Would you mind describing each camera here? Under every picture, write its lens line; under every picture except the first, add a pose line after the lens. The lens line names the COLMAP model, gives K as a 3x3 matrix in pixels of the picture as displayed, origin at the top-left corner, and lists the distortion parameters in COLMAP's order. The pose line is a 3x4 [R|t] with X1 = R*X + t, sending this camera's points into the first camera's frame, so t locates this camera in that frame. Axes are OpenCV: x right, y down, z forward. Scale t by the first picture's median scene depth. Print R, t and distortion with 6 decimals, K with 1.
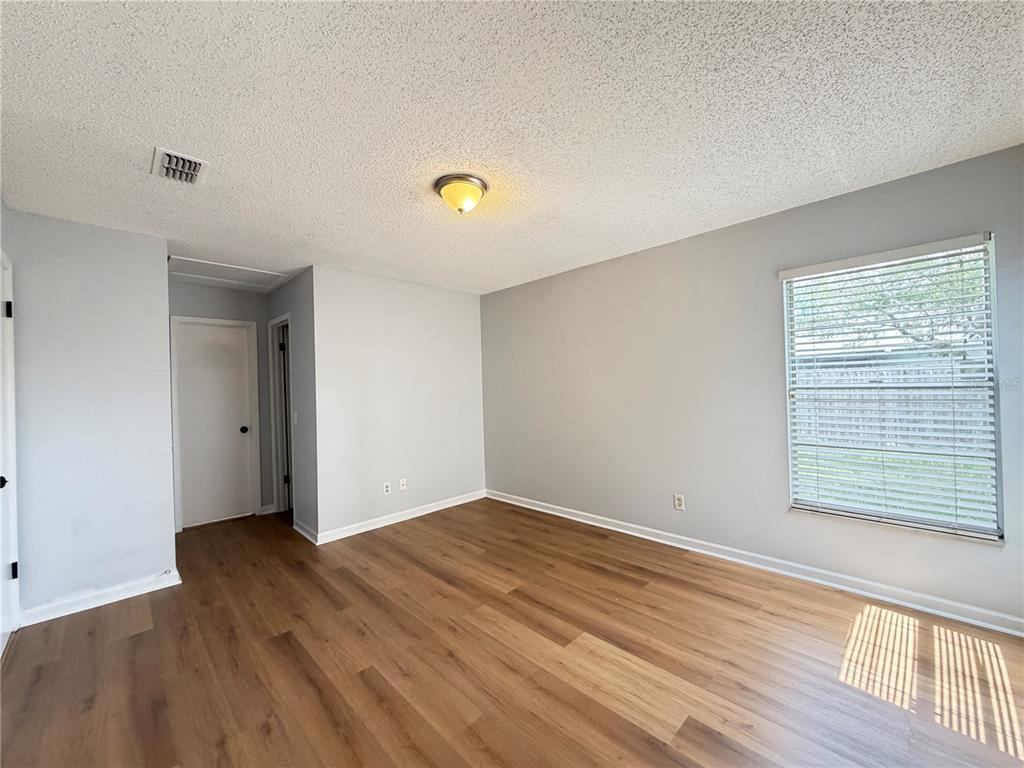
lens RADIAL K [[411.2, 0, 512.0], [0, 411.2, 383.6], [0, 0, 1]] dist [0.007899, -0.001317]
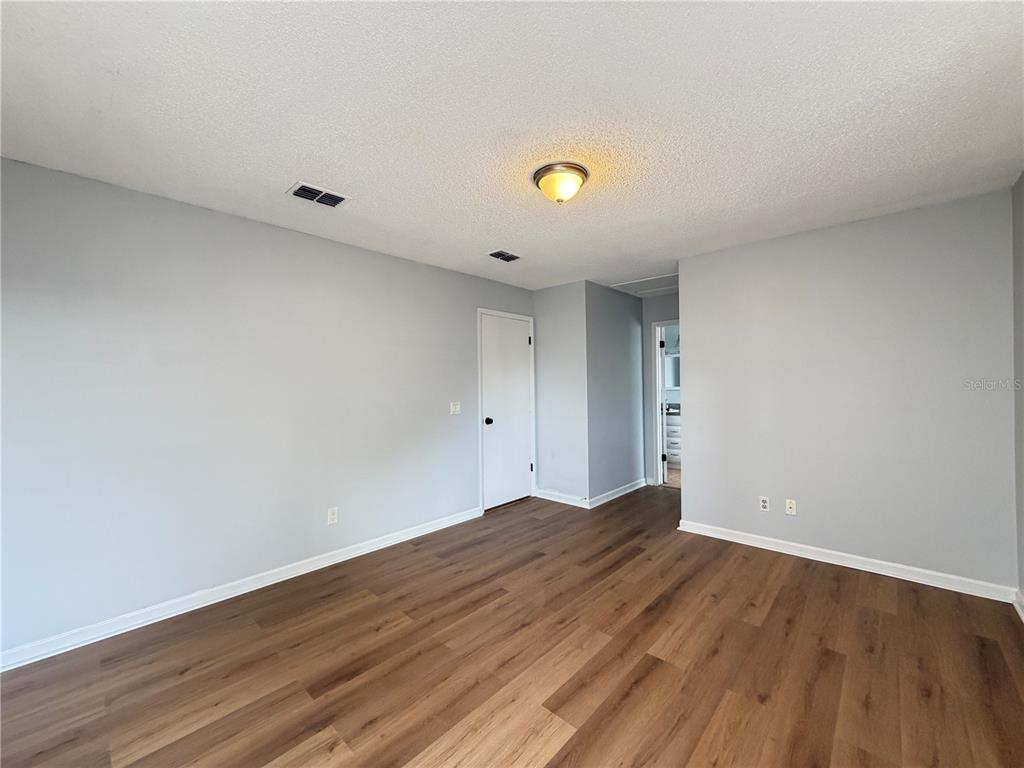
lens RADIAL K [[411.2, 0, 511.7], [0, 411.2, 385.5], [0, 0, 1]] dist [0.007899, -0.001317]
pose [[0.033325, 0.028998, -0.999024, 0.754630], [0.024236, 0.999262, 0.029814, -0.021941], [0.999151, -0.025206, 0.032597, 0.751180]]
